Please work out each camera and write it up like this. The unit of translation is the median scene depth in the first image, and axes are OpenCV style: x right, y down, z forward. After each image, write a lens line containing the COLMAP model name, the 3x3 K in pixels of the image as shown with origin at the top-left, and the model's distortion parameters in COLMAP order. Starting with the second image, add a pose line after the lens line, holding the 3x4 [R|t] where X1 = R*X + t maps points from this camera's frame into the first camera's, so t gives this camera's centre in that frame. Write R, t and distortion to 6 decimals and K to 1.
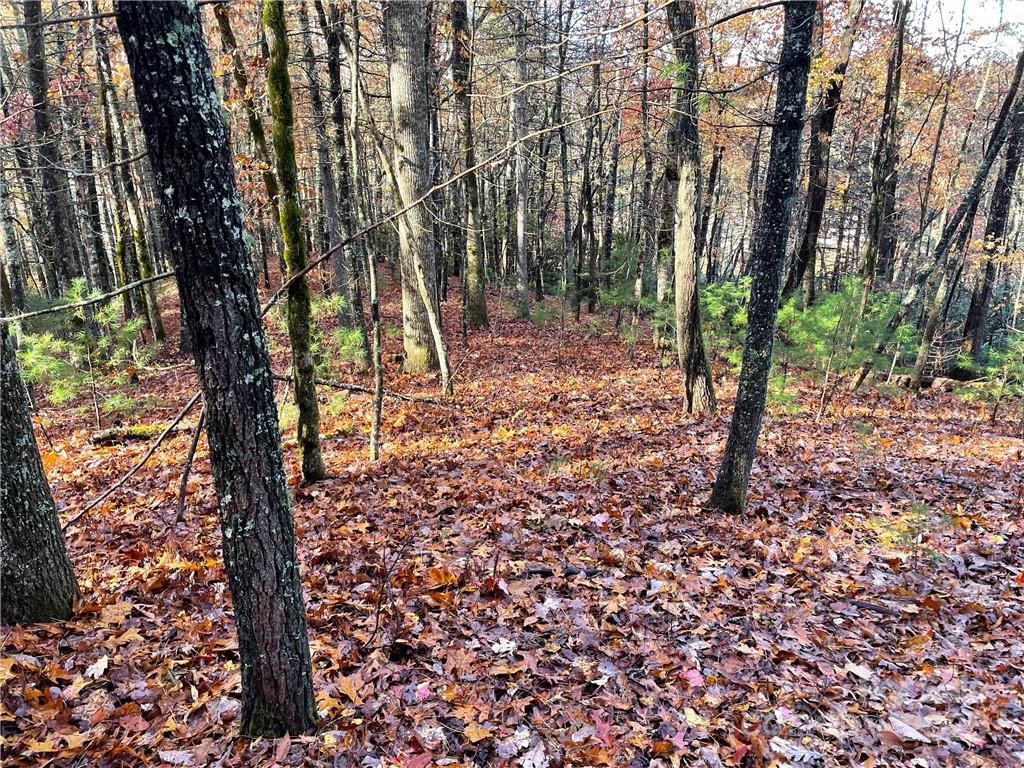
lens RADIAL K [[772.3, 0, 512.7], [0, 772.3, 379.7], [0, 0, 1]] dist [0.082724, -0.083562]
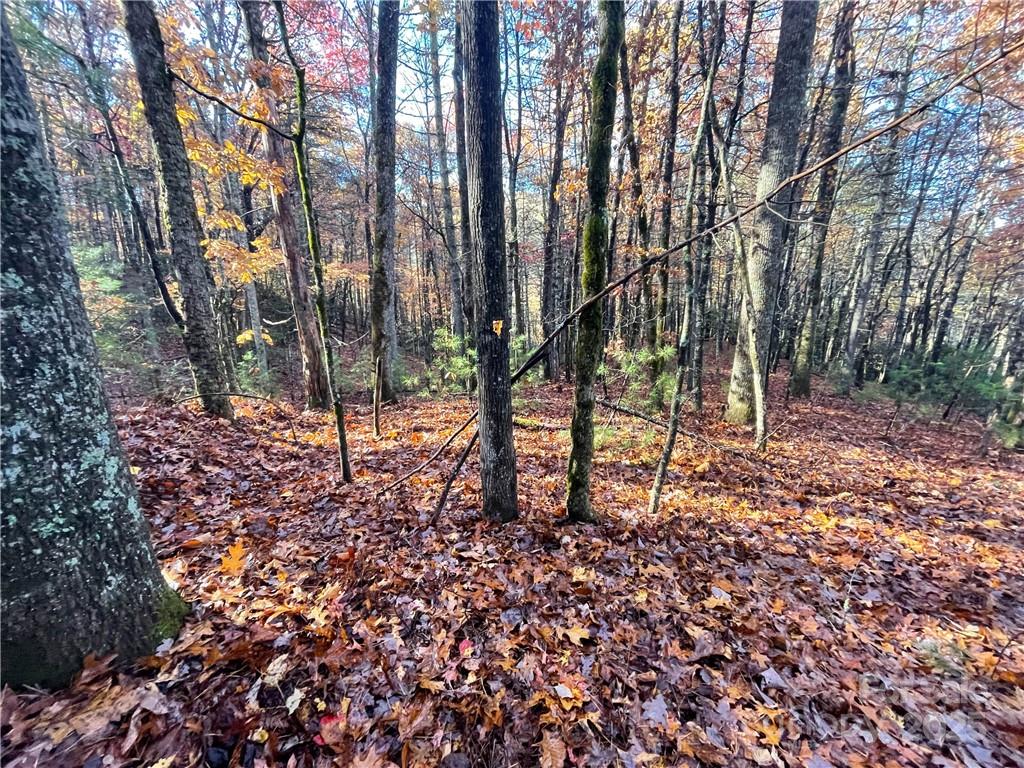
lens RADIAL K [[416.3, 0, 511.3], [0, 416.3, 381.0], [0, 0, 1]] dist [-0.000759, 0.000971]
pose [[0.785509, 0.161618, -0.597373, -0.029134], [-0.191759, 0.981351, 0.013351, -0.020764], [0.588390, 0.104064, 0.801852, 0.377708]]
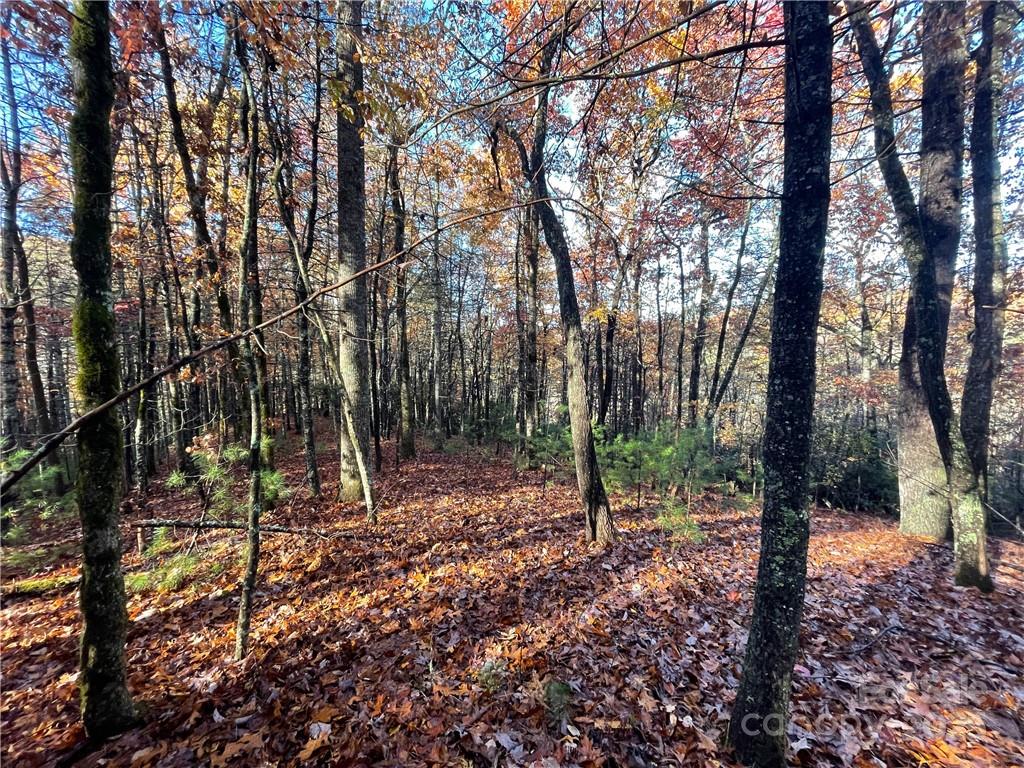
lens RADIAL K [[416.3, 0, 509.8], [0, 416.3, 381.5], [0, 0, 1]] dist [-0.000759, 0.000971]
pose [[0.983158, 0.004660, 0.182700, 0.002794], [0.038263, 0.972271, -0.230705, -0.042846], [-0.178710, 0.233810, 0.955718, 0.397182]]
